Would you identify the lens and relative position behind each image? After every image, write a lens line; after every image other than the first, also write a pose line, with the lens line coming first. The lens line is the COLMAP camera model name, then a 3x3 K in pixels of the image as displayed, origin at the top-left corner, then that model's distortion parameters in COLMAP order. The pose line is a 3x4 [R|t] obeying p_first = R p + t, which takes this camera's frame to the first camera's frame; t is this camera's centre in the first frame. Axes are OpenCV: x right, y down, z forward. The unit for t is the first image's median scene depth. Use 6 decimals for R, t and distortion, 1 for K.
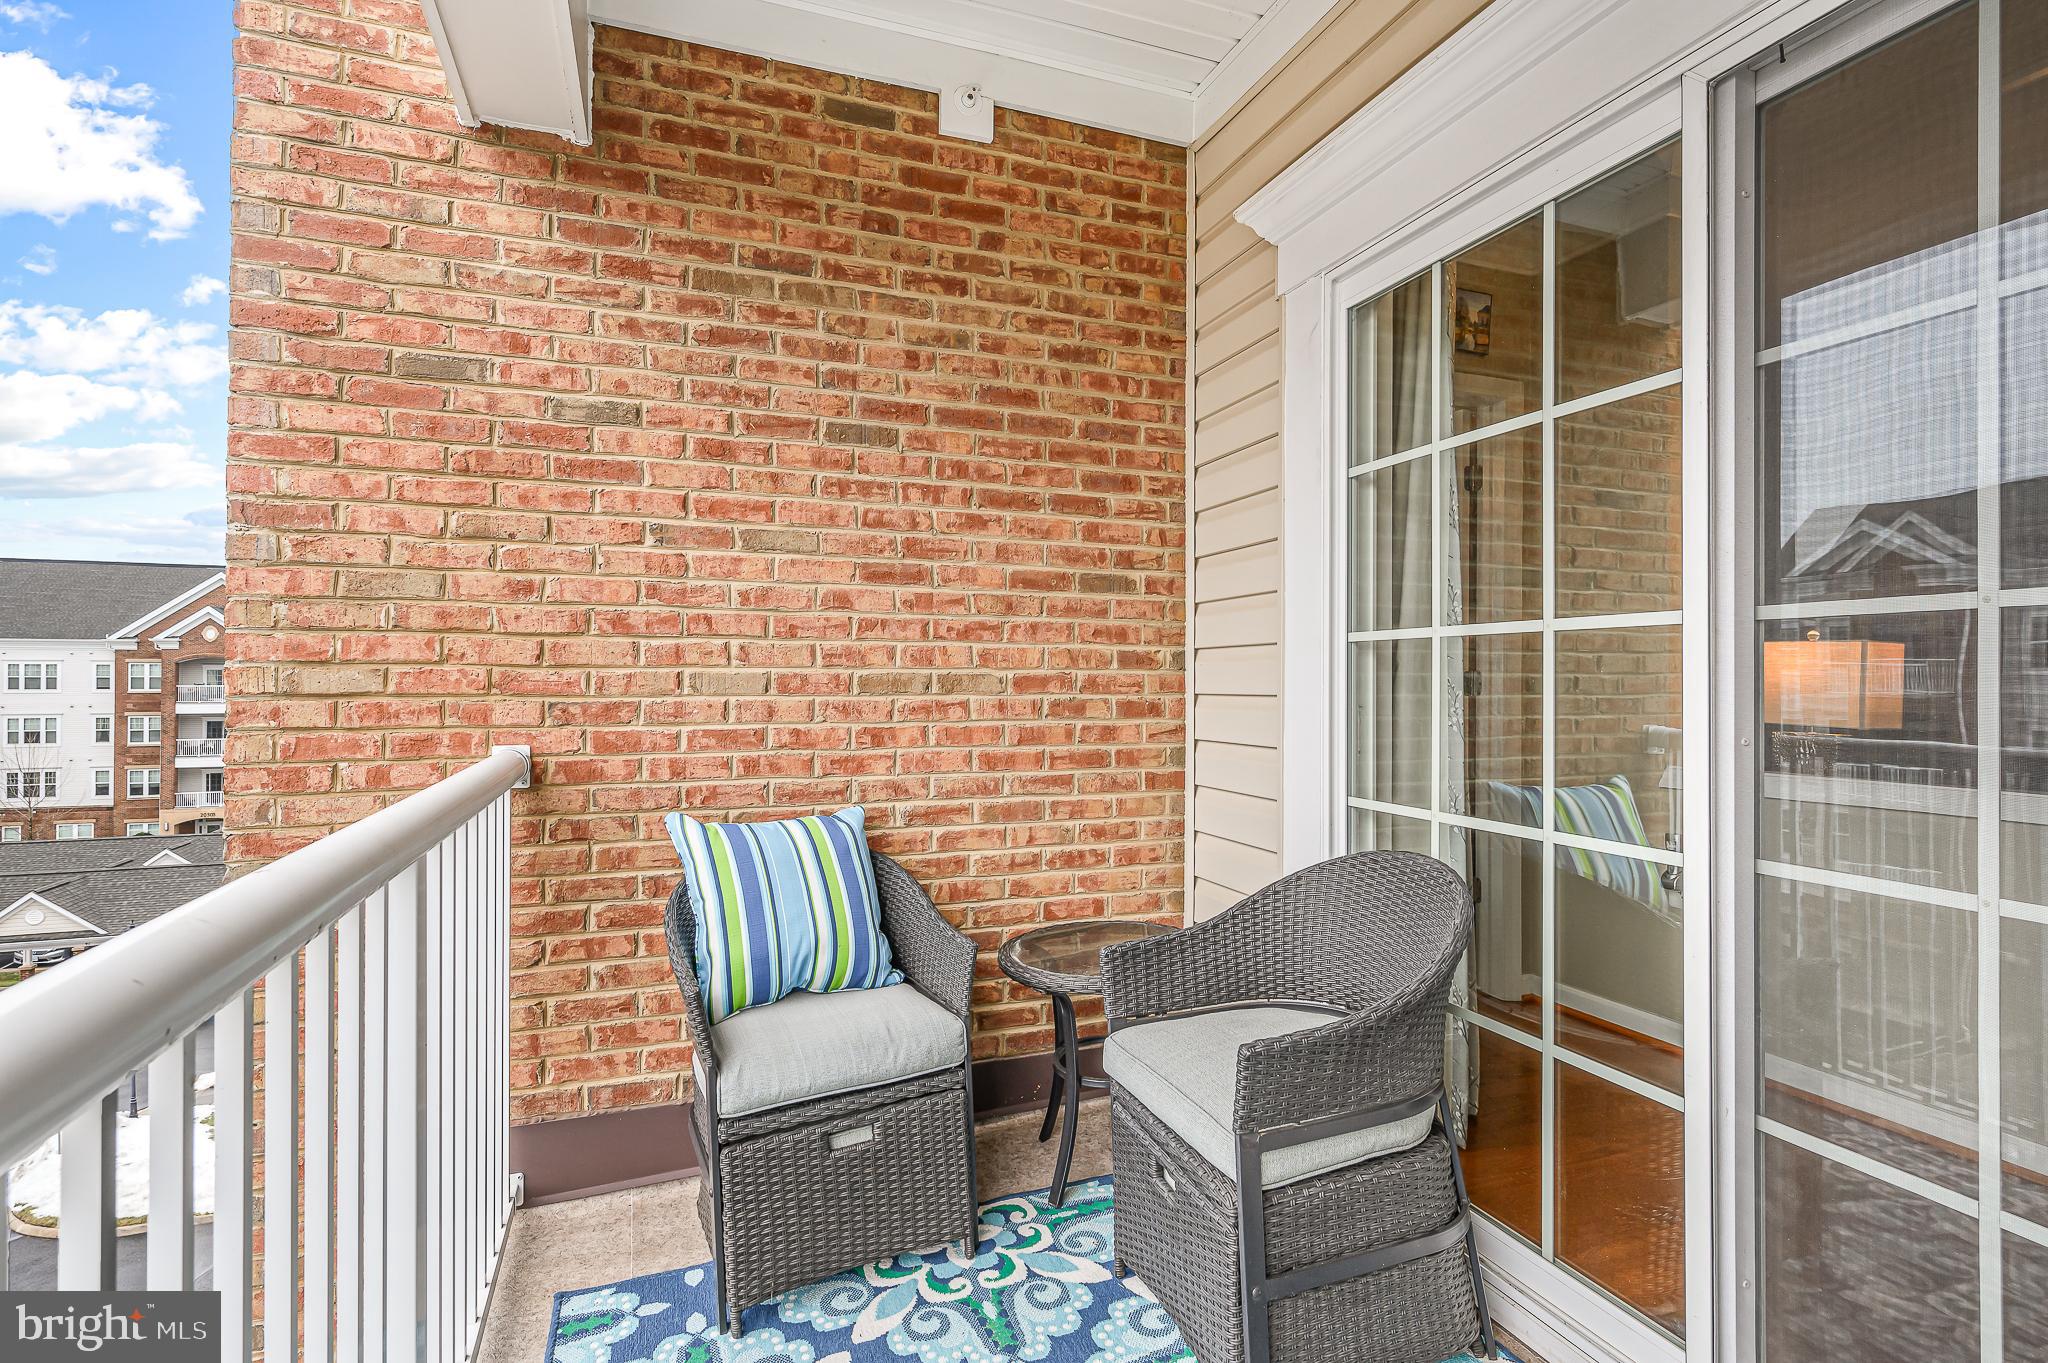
lens RADIAL K [[992.3, 0, 1031.0], [0, 992.3, 683.8], [0, 0, 1]] dist [-0.001181, -0.000621]
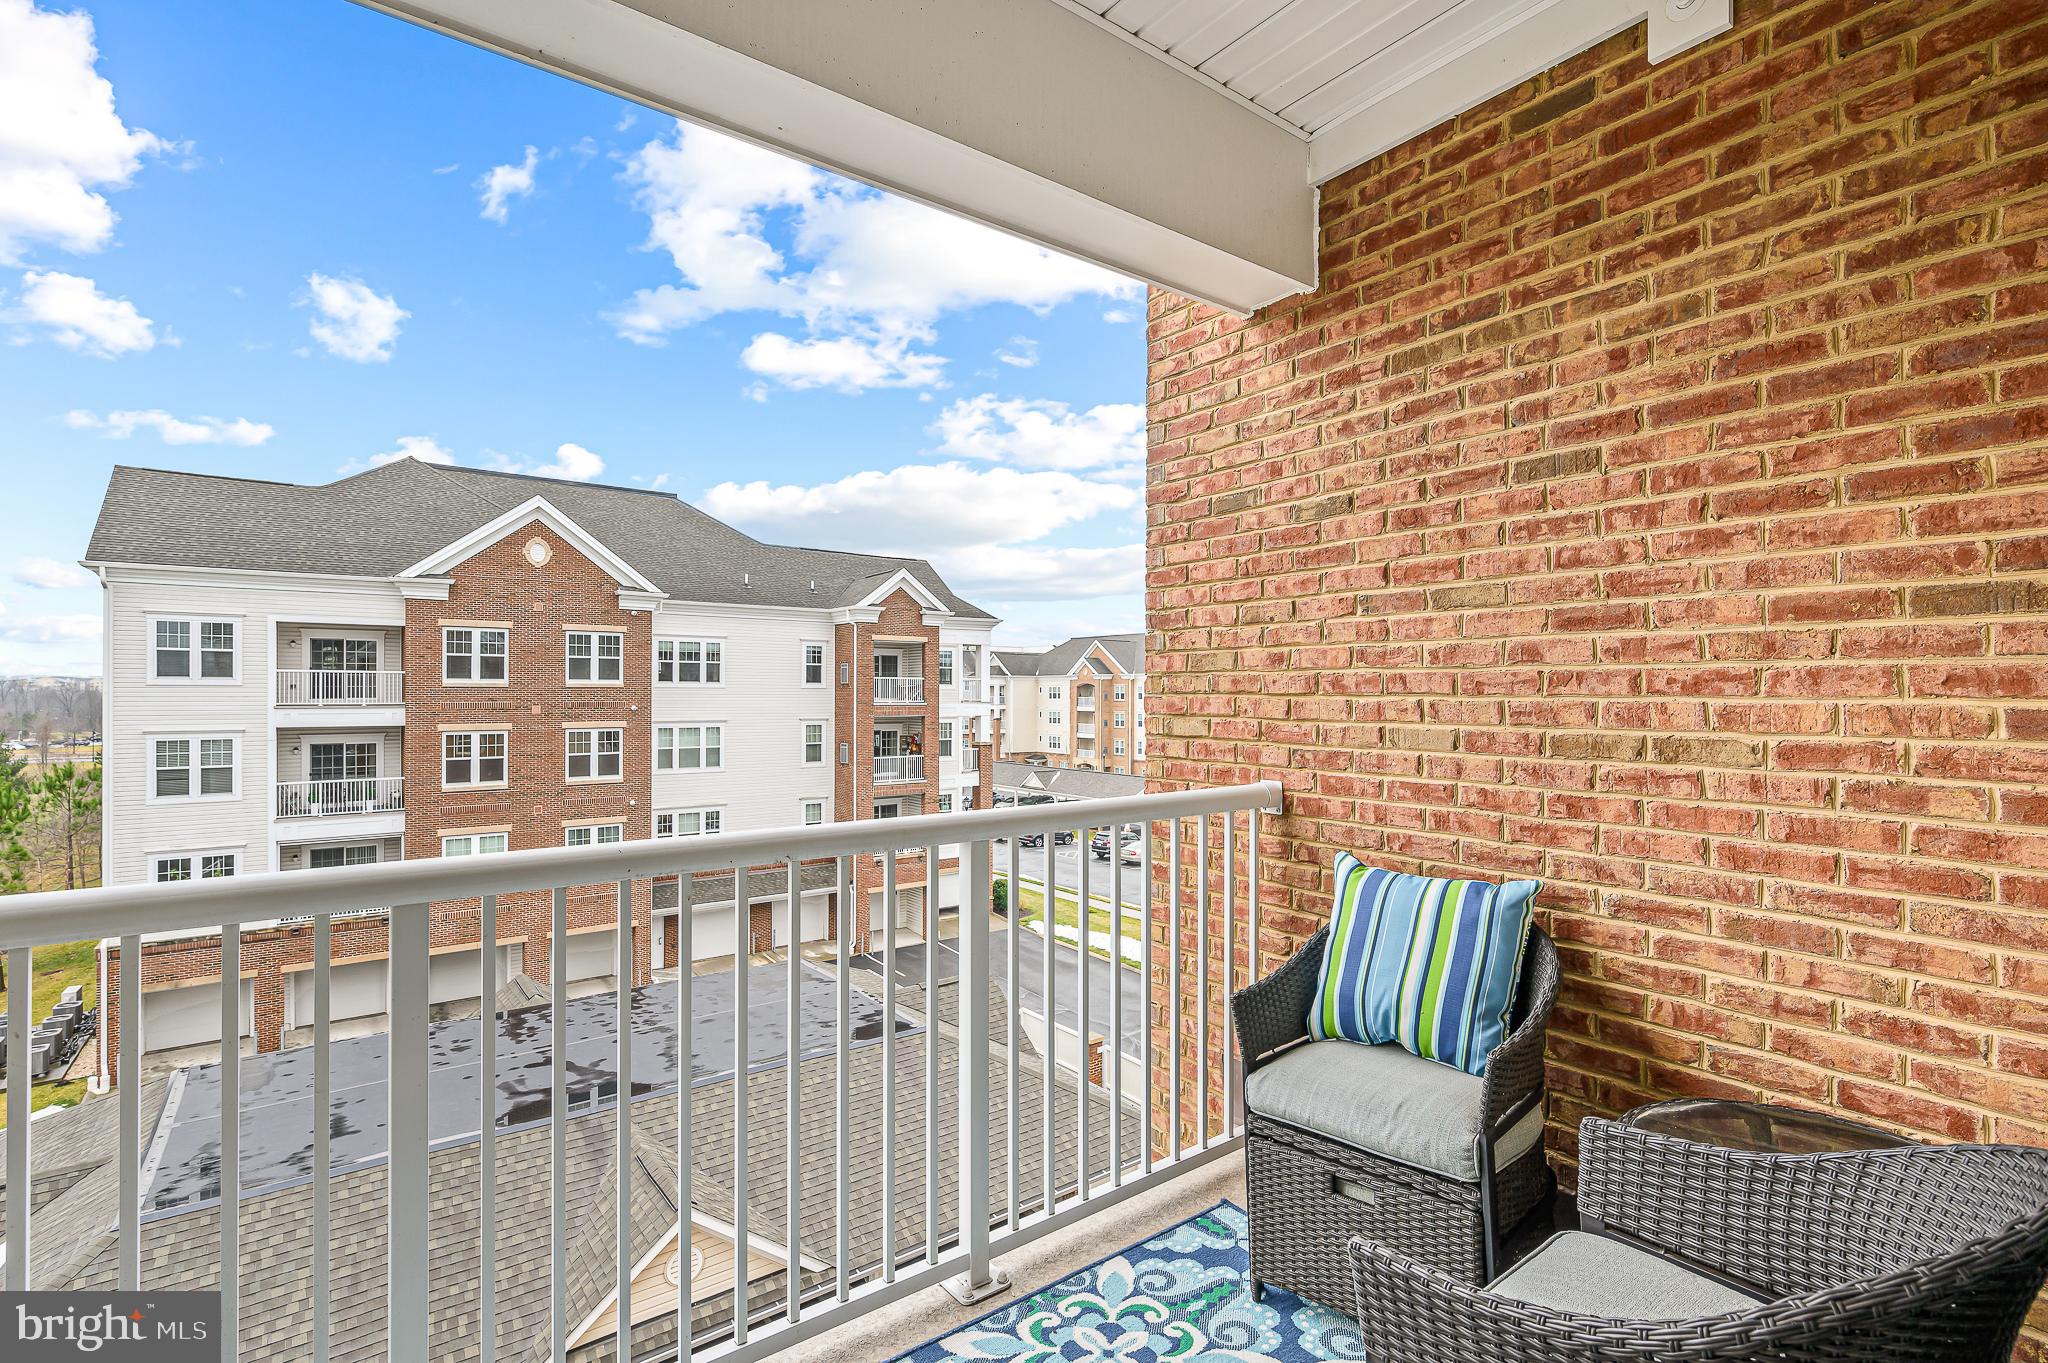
lens RADIAL K [[962.8, 0, 1035.2], [0, 962.8, 691.8], [0, 0, 1]] dist [-0.000629, 0.000170]
pose [[0.280259, 0.001277, -0.959923, 0.553253], [-0.000742, 0.999999, 0.001113, -0.050808], [0.959924, 0.000401, 0.280260, 0.323185]]
